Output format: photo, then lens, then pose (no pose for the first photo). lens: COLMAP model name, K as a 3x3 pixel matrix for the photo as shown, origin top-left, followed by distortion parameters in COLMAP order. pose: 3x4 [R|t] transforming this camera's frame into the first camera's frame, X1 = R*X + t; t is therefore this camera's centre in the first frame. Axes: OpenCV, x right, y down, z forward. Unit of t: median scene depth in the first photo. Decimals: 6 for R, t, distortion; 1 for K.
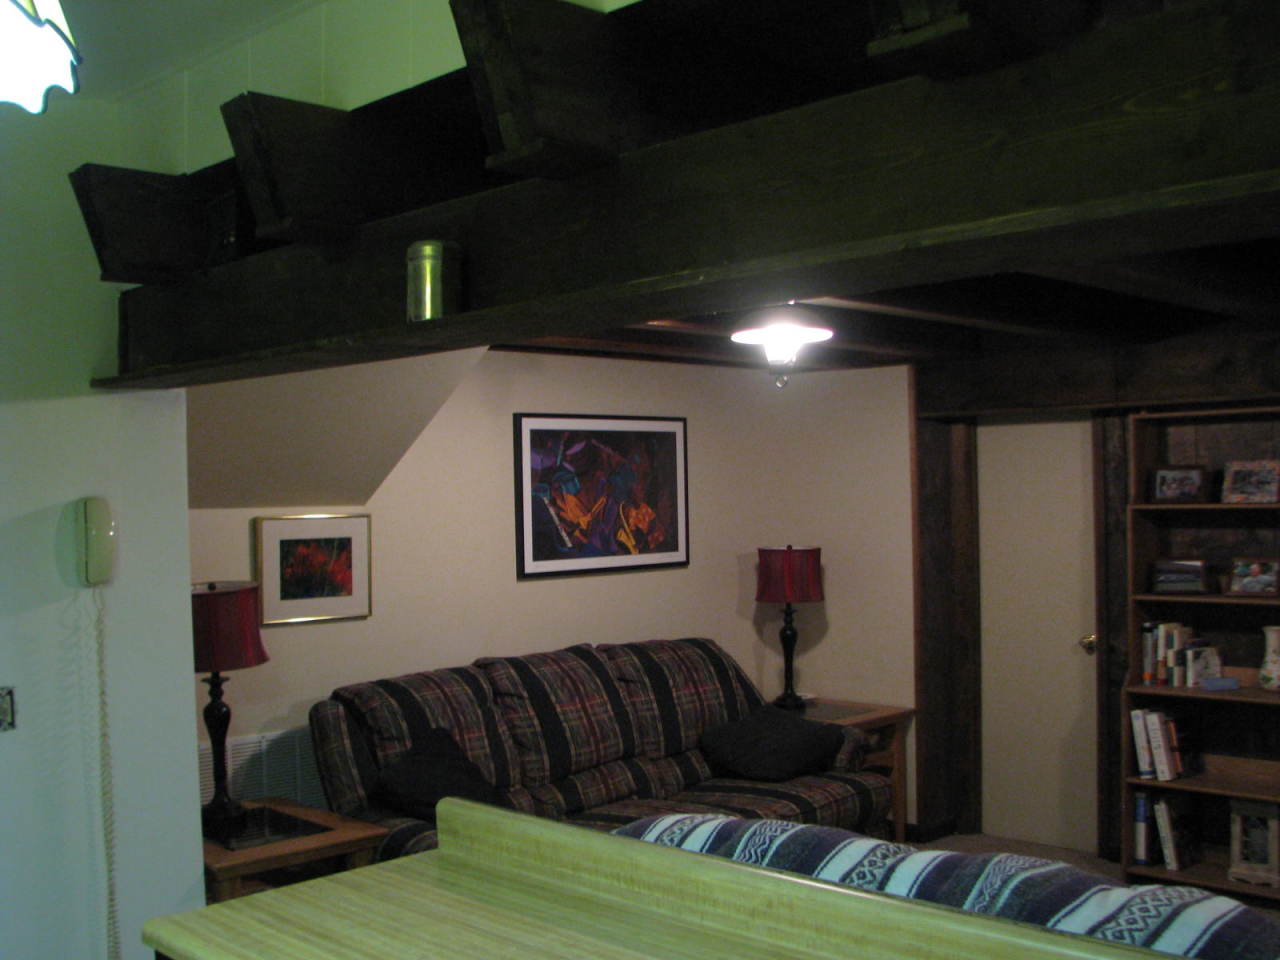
lens RADIAL K [[1432.9, 0, 640.0], [0, 1432.9, 480.0], [0, 0, 1]] dist [-0.023942, -0.028308]
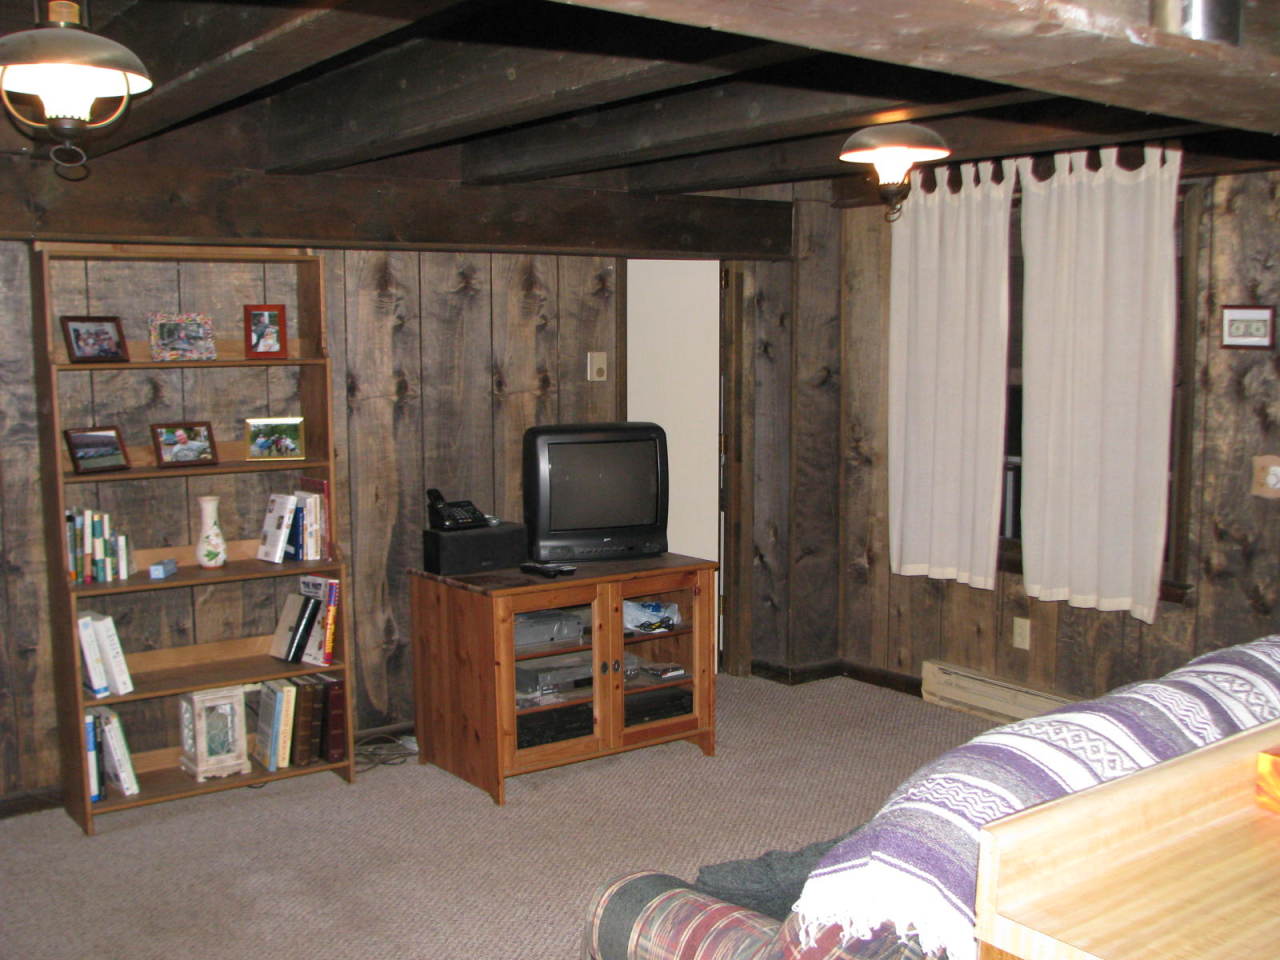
lens RADIAL K [[1389.9, 0, 640.0], [0, 1389.9, 480.0], [0, 0, 1]] dist [-0.008578, -0.009381]
pose [[0.173285, -0.087172, 0.981006, -0.366873], [-0.003742, 0.996010, 0.089166, 0.011568], [-0.984865, -0.019122, 0.172268, 0.556458]]
